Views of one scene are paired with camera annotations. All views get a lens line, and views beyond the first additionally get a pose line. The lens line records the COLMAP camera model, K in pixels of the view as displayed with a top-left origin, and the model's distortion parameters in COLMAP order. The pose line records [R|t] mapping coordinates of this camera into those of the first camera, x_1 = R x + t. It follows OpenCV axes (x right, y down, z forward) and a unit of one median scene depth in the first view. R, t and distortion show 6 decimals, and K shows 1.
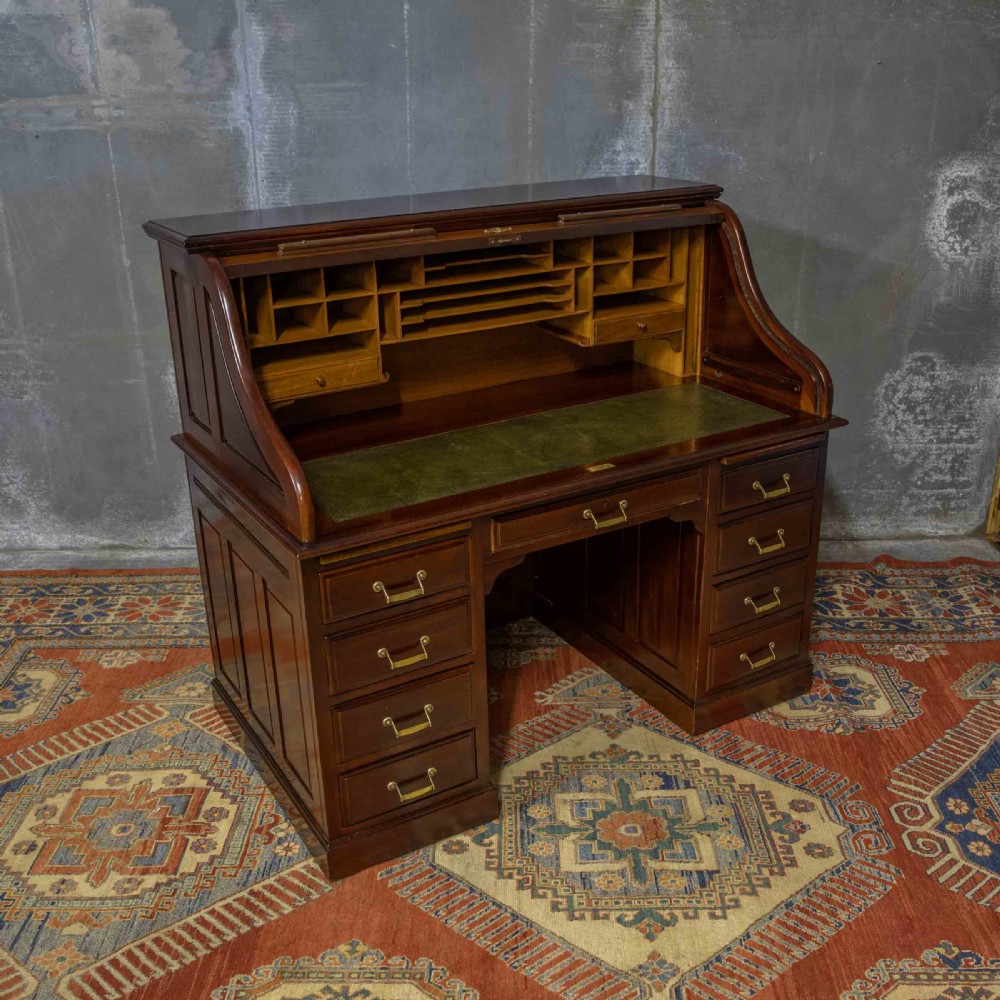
lens RADIAL K [[1217.3, 0, 511.3], [0, 1217.3, 501.9], [0, 0, 1]] dist [-0.043532, 0.000000]
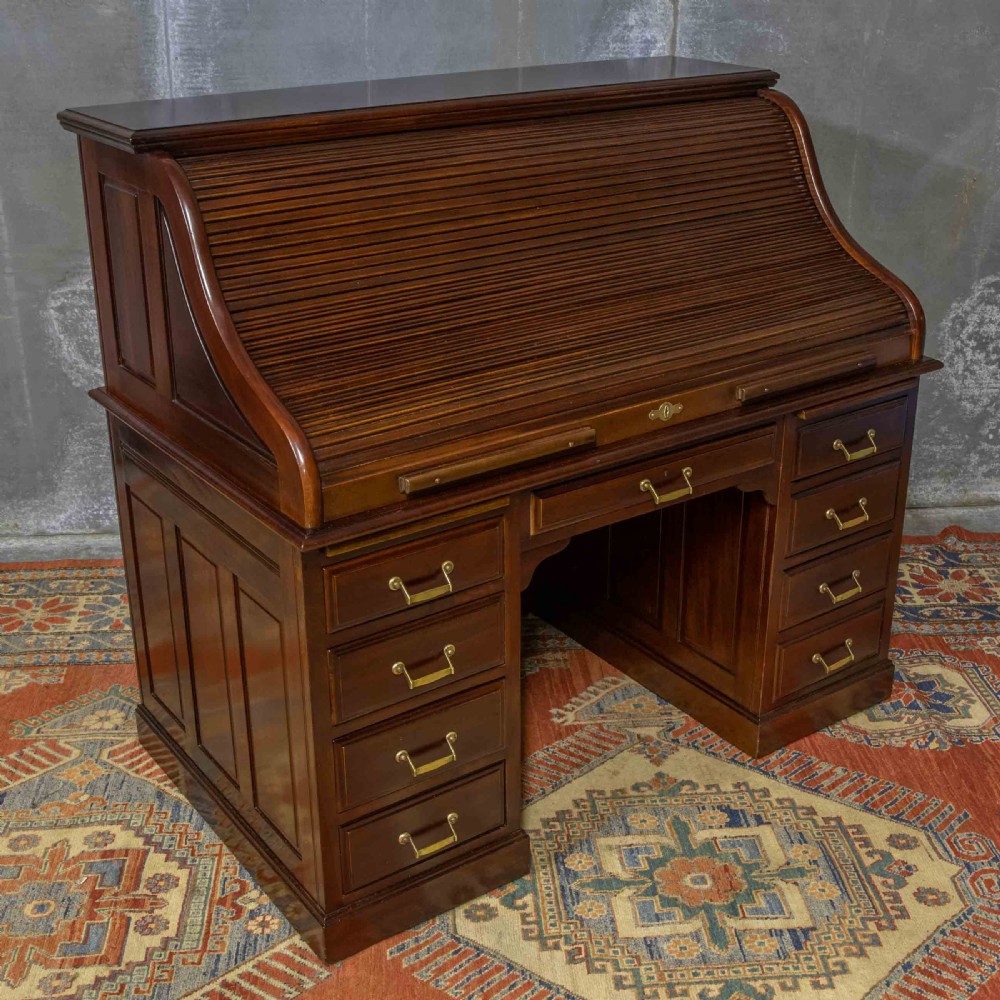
lens RADIAL K [[1519.6, 0, 533.5], [0, 1519.6, 456.0], [0, 0, 1]] dist [-0.043076, 0.000000]
pose [[0.995017, -0.014903, 0.098584, -0.099013], [0.015154, 0.999884, -0.001803, -0.007533], [-0.098546, 0.003288, 0.995127, 0.021433]]
